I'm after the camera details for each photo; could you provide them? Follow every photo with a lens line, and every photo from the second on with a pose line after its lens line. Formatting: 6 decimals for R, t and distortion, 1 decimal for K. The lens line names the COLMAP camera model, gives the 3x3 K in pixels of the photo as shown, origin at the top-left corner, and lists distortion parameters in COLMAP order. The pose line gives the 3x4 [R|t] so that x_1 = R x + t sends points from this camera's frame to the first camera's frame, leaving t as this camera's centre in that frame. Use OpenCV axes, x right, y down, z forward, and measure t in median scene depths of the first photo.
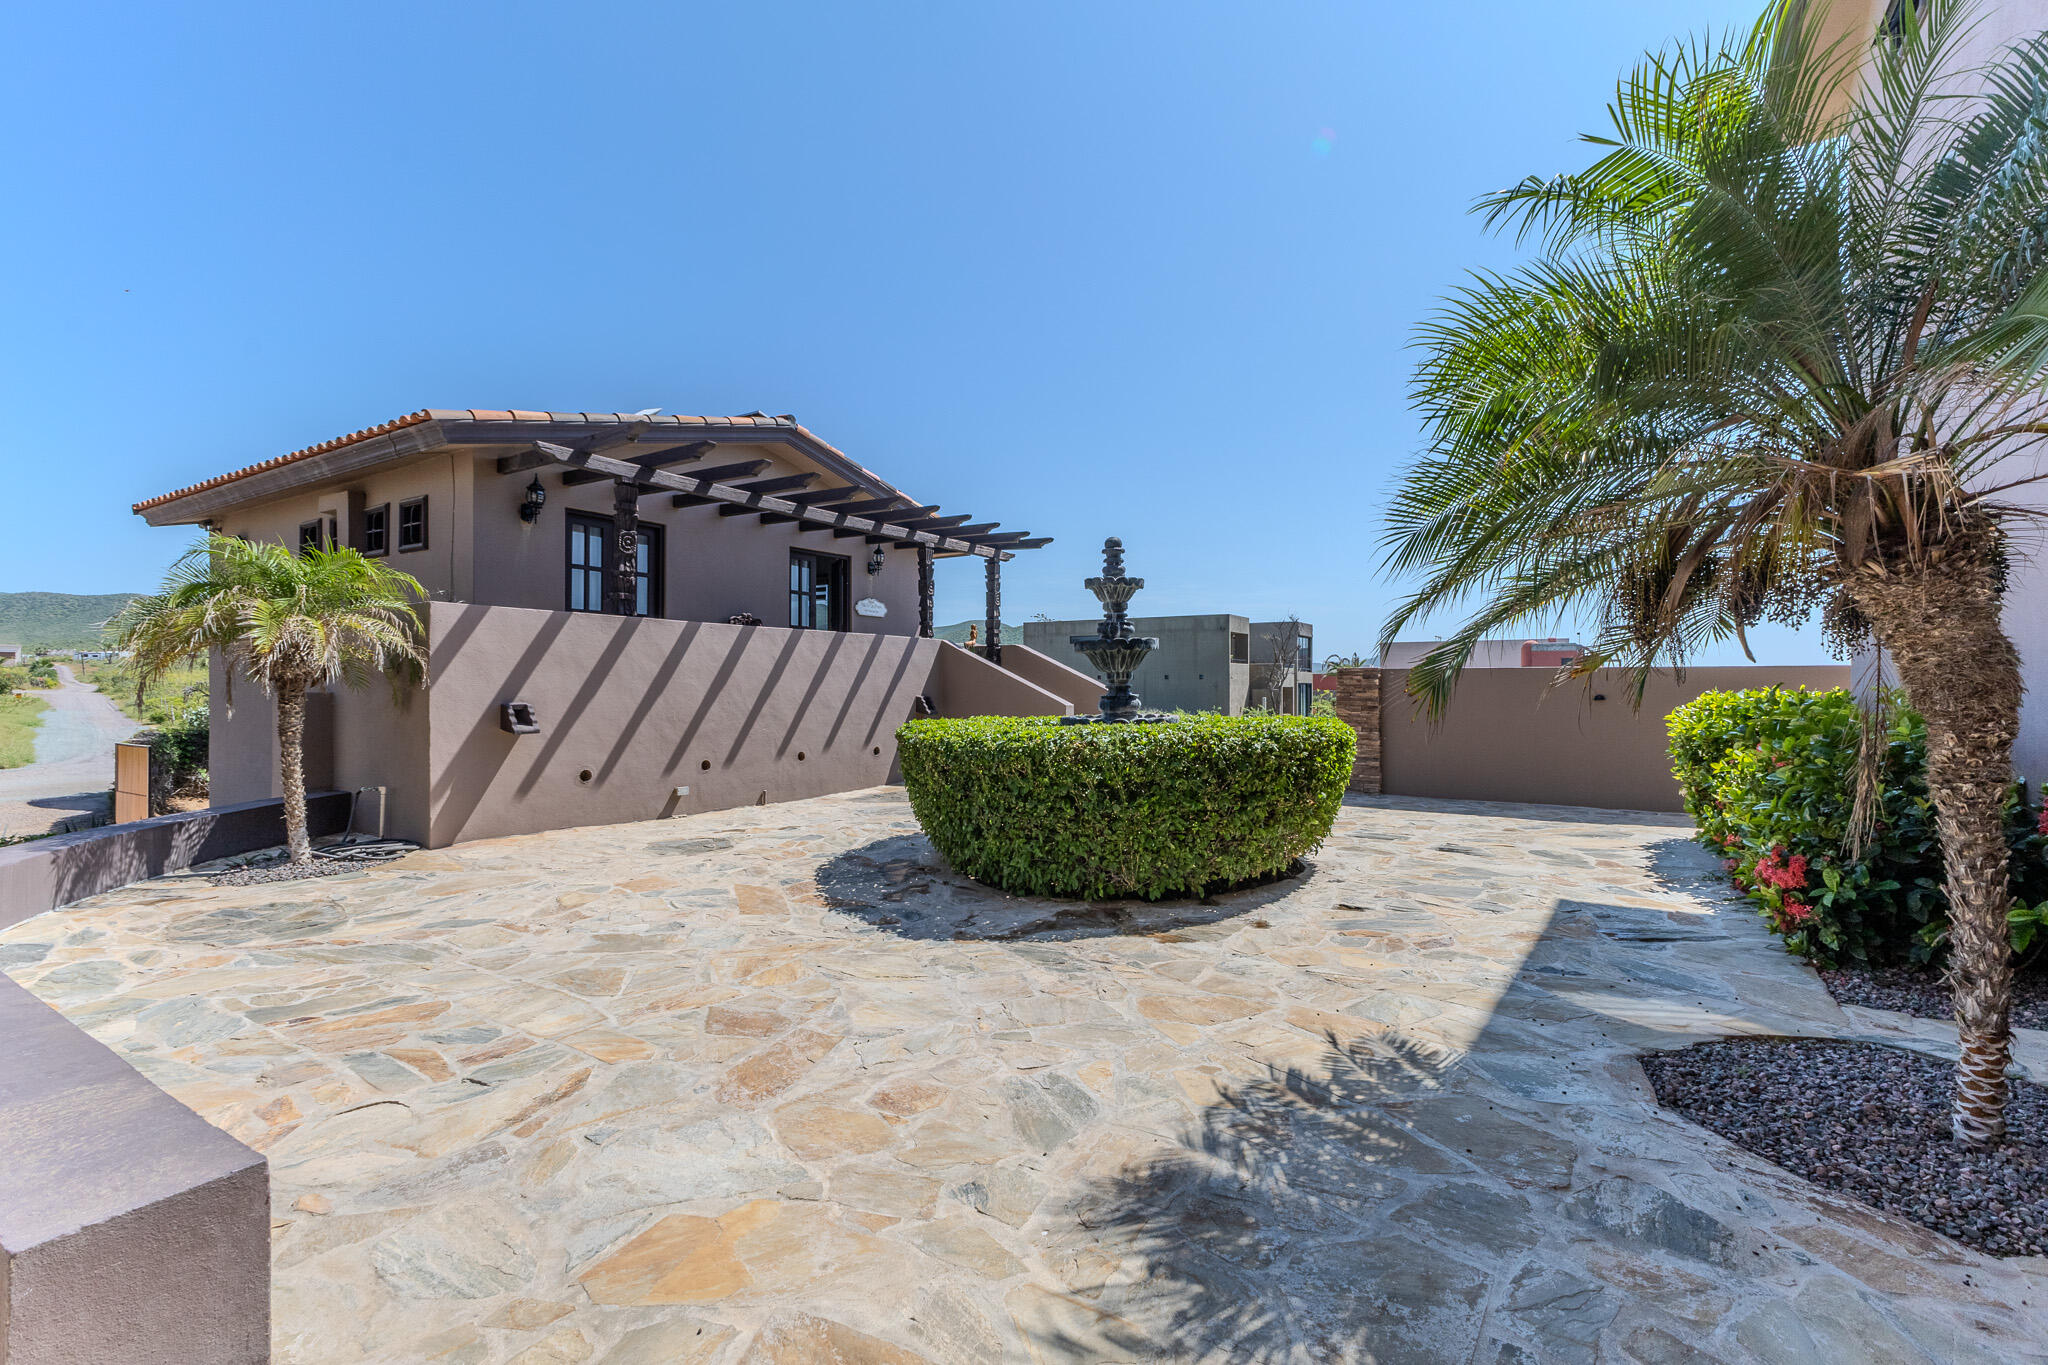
lens RADIAL K [[912.2, 0, 1024.0], [0, 912.2, 682.5], [0, 0, 1]] dist [0.003584, -0.000067]
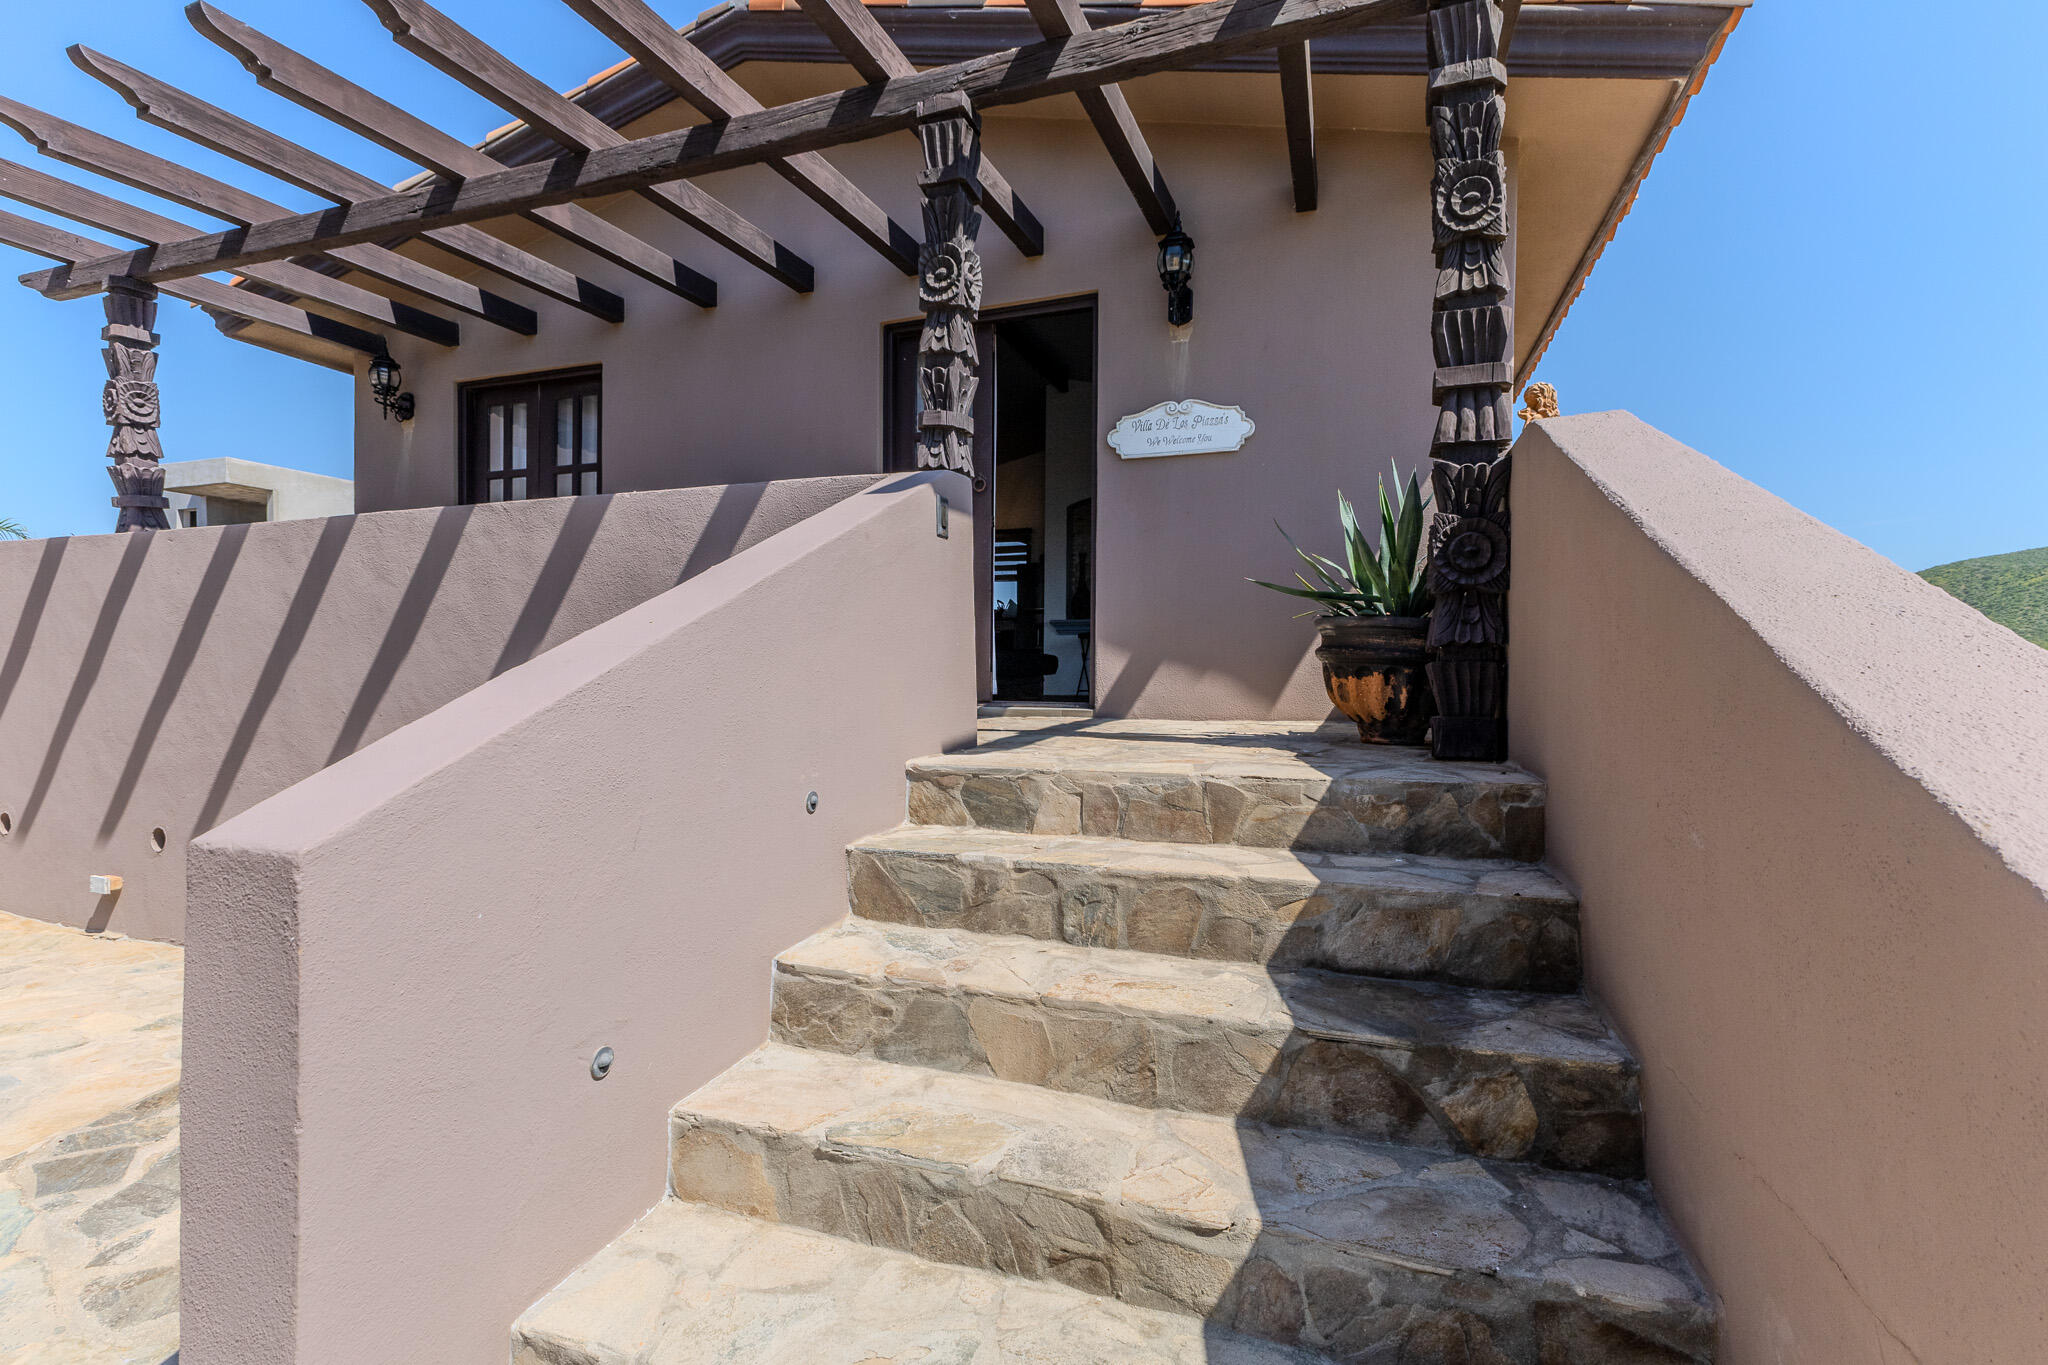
lens RADIAL K [[912.2, 0, 1024.0], [0, 912.2, 682.5], [0, 0, 1]] dist [0.003584, -0.000067]
pose [[0.229735, 0.001239, -0.973252, 0.178197], [-0.002733, 0.999996, 0.000628, 0.009050], [0.973249, 0.002516, 0.229738, 1.185475]]
